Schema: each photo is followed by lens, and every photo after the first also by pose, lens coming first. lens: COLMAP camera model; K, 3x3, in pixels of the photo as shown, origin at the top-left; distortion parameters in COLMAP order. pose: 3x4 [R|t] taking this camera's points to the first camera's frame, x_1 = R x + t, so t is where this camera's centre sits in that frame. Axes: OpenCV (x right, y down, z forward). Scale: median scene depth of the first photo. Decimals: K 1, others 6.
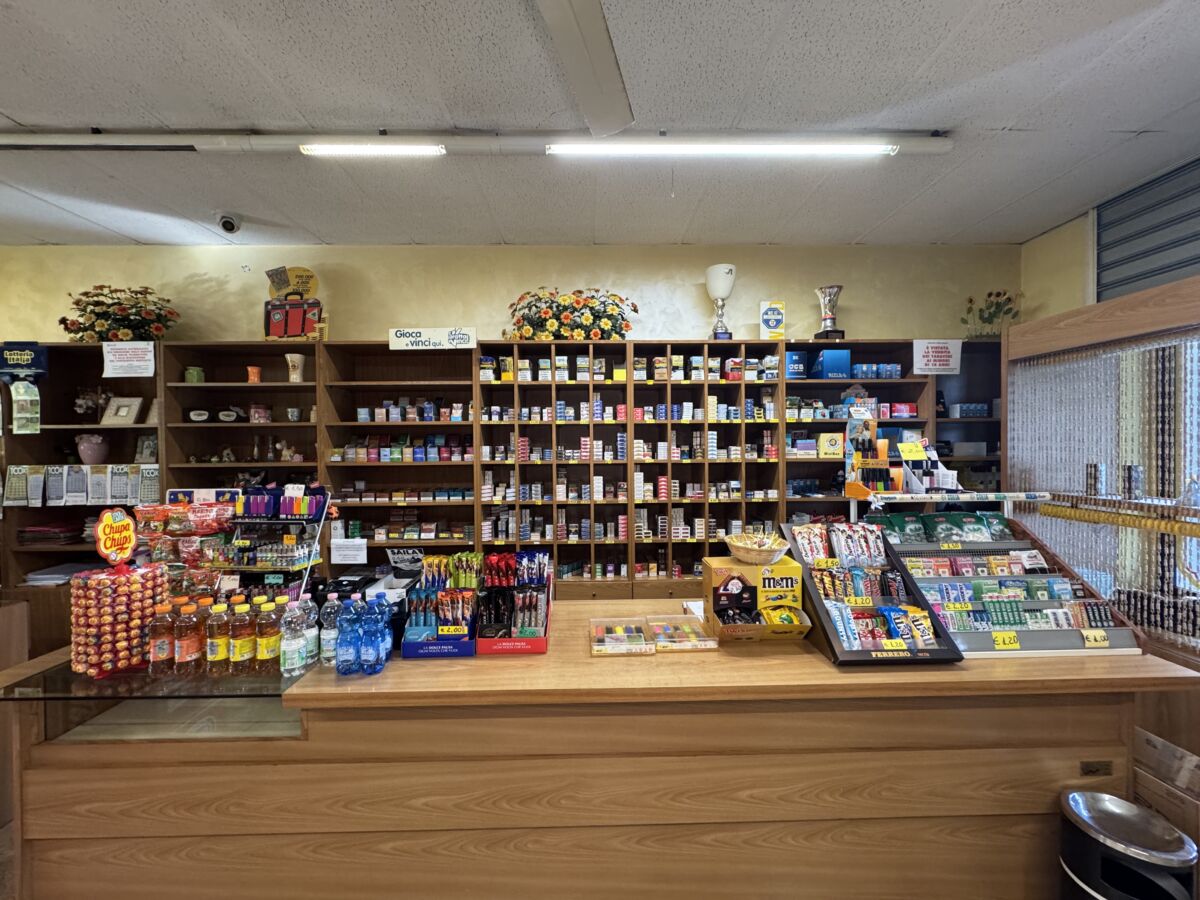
lens RADIAL K [[477.3, 0, 599.6], [0, 477.3, 449.4], [0, 0, 1]] dist [-0.002872, 0.000269]
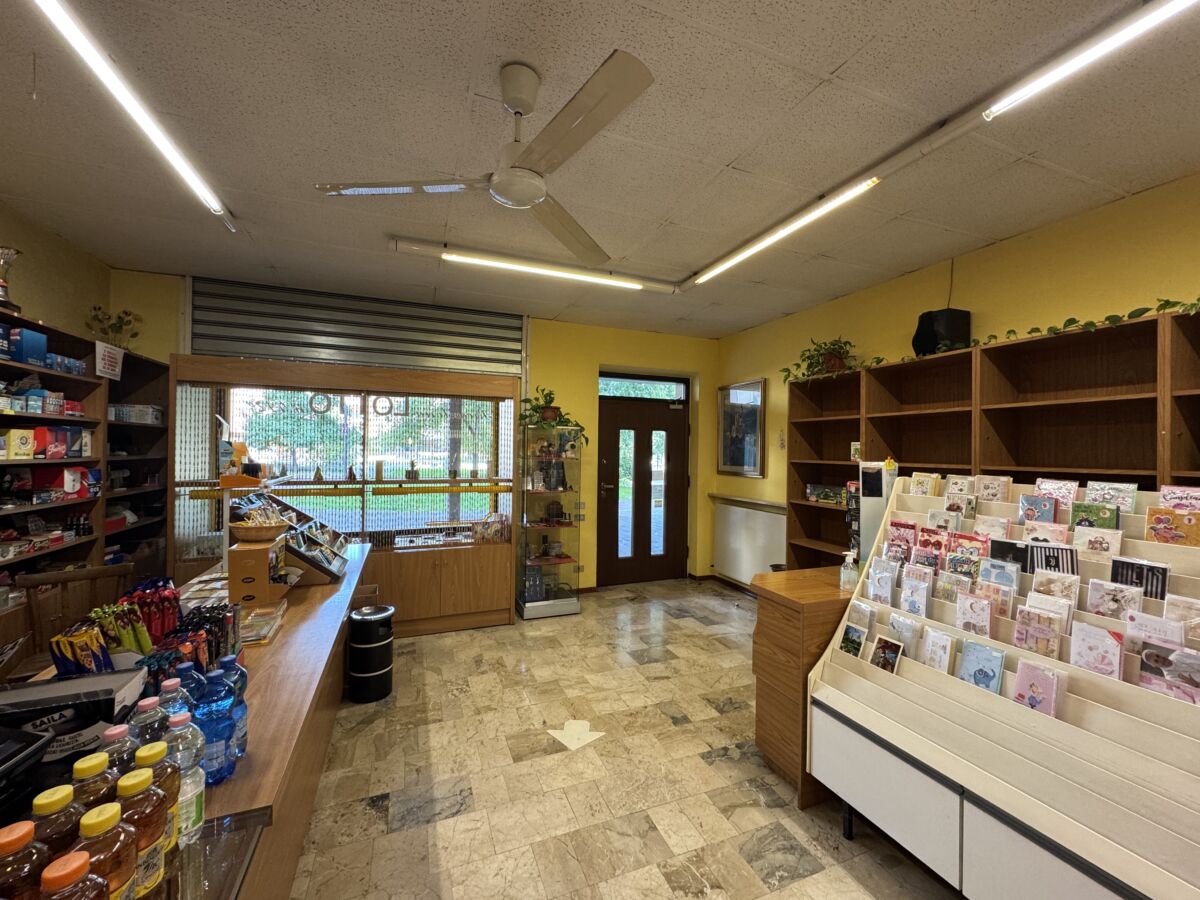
lens RADIAL K [[477.3, 0, 602.9], [0, 477.3, 449.7], [0, 0, 1]] dist [-0.002872, 0.000269]
pose [[-0.359058, 0.003584, 0.933308, -0.664369], [0.000345, 0.999993, -0.003707, 0.004723], [-0.933315, -0.001009, -0.359057, 0.364247]]
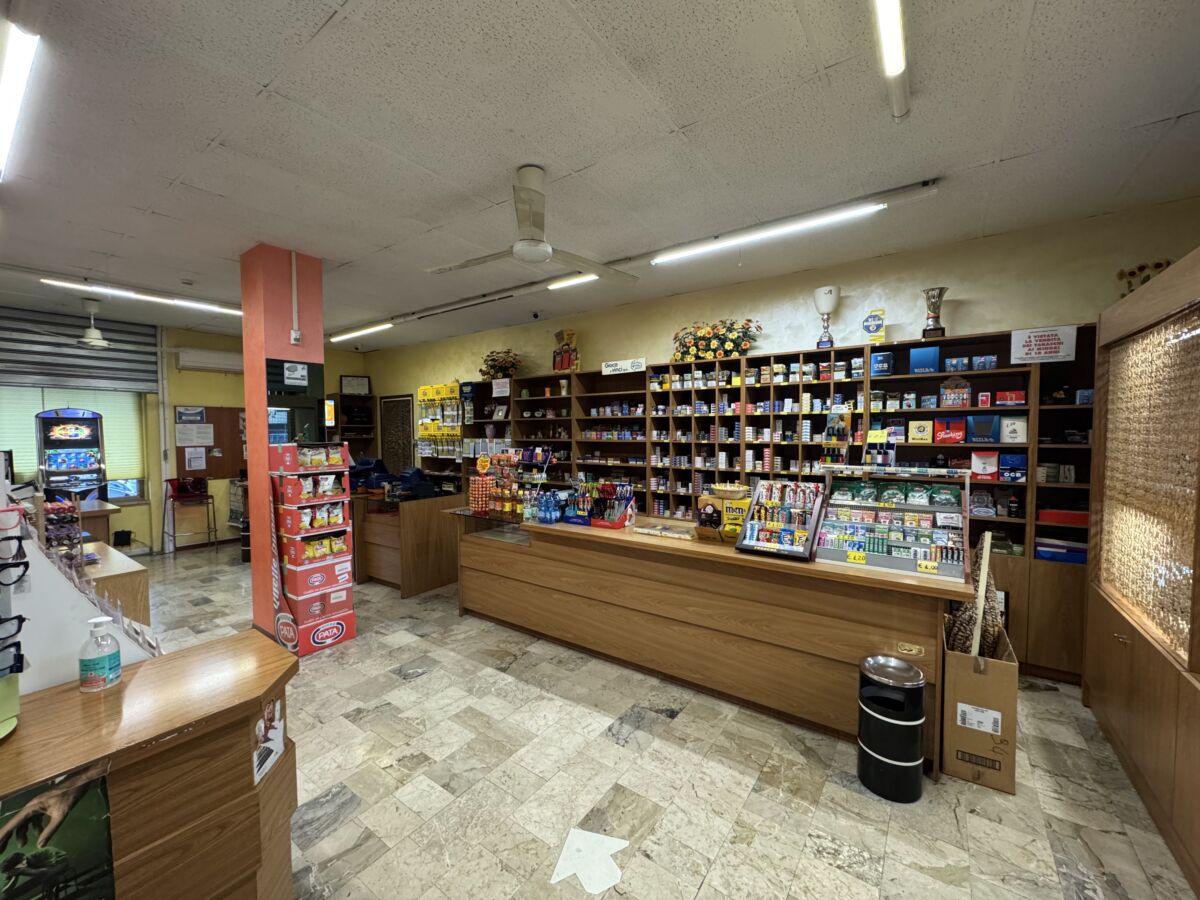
lens RADIAL K [[477.3, 0, 599.4], [0, 477.3, 451.2], [0, 0, 1]] dist [-0.002872, 0.000269]
pose [[0.799965, 0.030861, -0.599253, 0.572172], [-0.008493, 0.999159, 0.040118, -0.001211], [0.599987, -0.027003, 0.799554, -0.385180]]
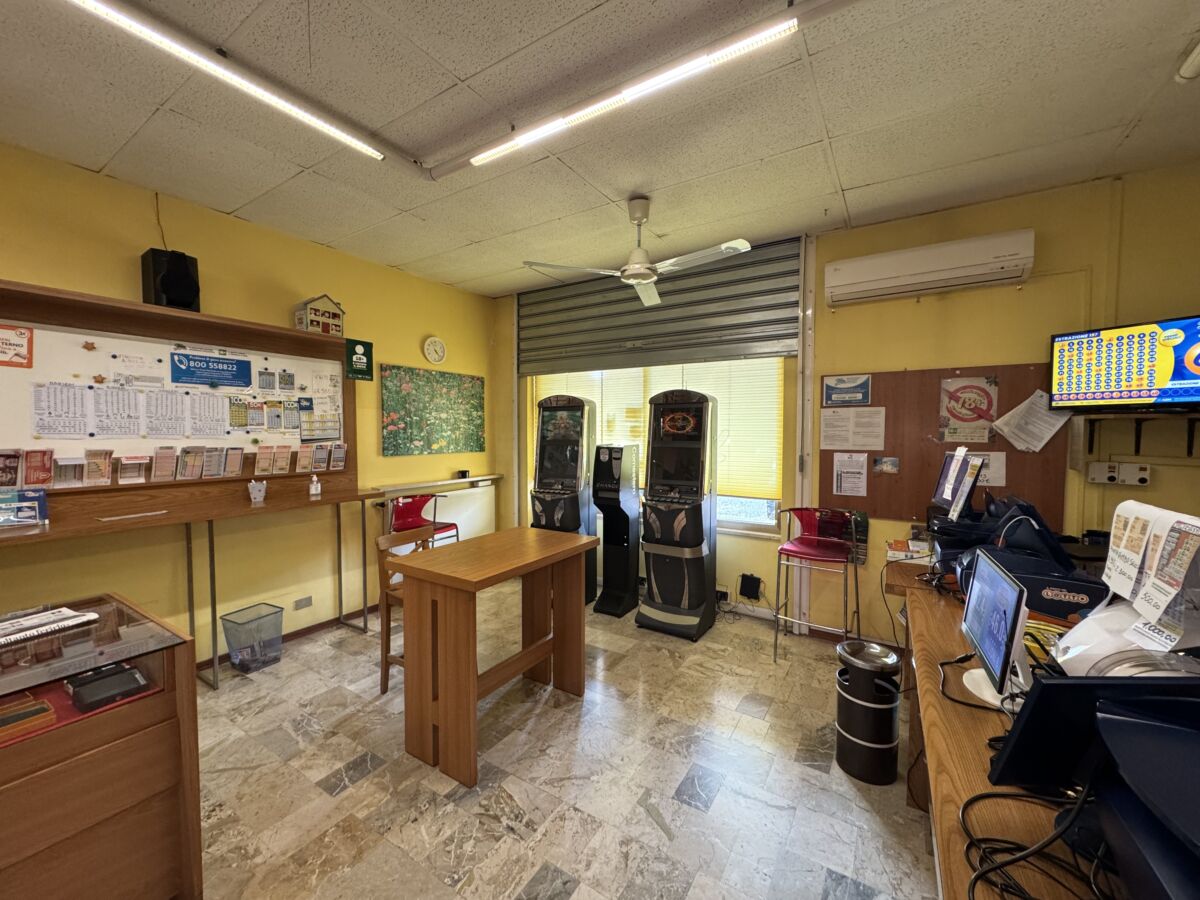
lens RADIAL K [[477.3, 0, 599.8], [0, 477.3, 452.2], [0, 0, 1]] dist [-0.002872, 0.000269]
pose [[-0.552138, 0.048278, -0.832354, -0.969326], [-0.003164, 0.998194, 0.059996, 0.016850], [0.833747, 0.035760, -0.550988, 0.392901]]
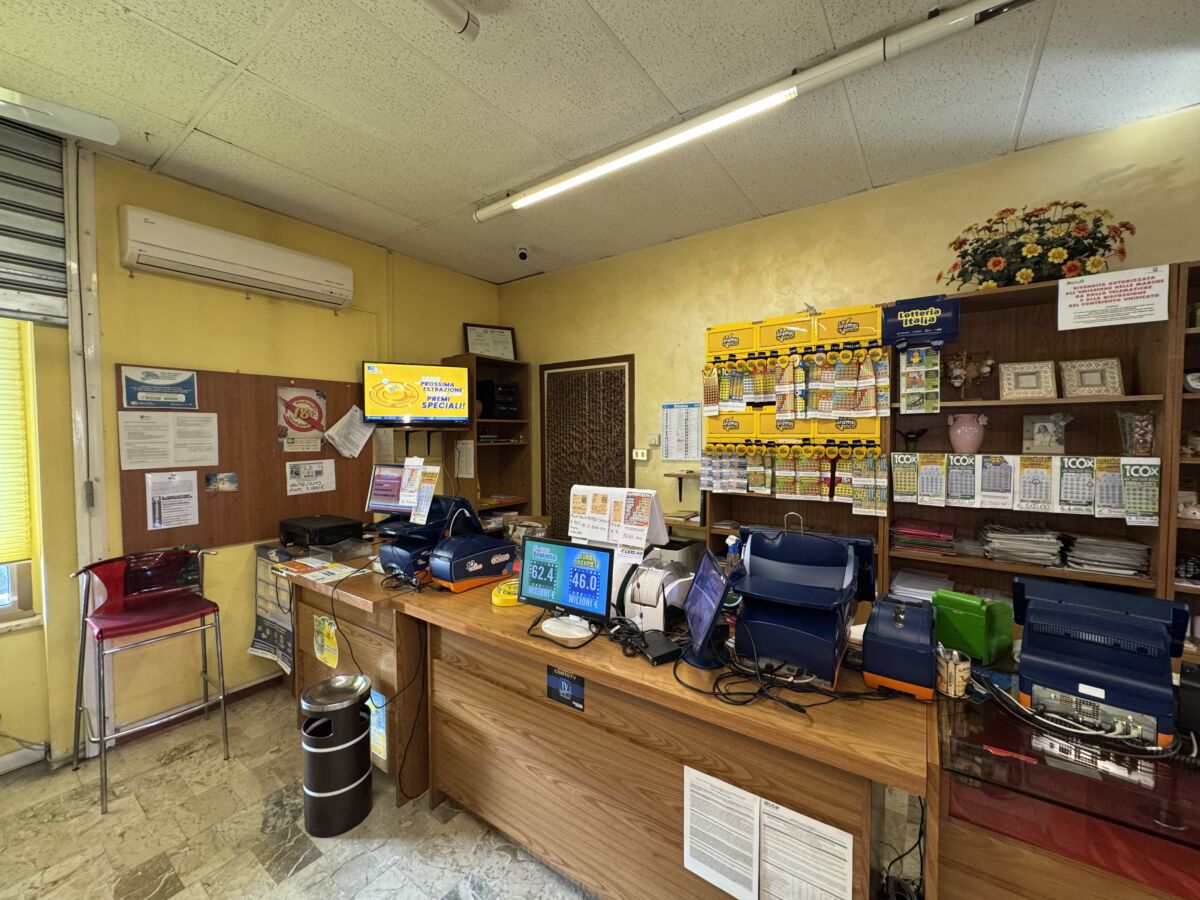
lens RADIAL K [[477.3, 0, 597.8], [0, 477.3, 451.0], [0, 0, 1]] dist [-0.002872, 0.000269]
pose [[0.799810, 0.031507, -0.599426, -1.116052], [-0.011482, 0.999242, 0.037202, 0.006296], [0.600144, -0.022872, 0.799565, 0.030907]]
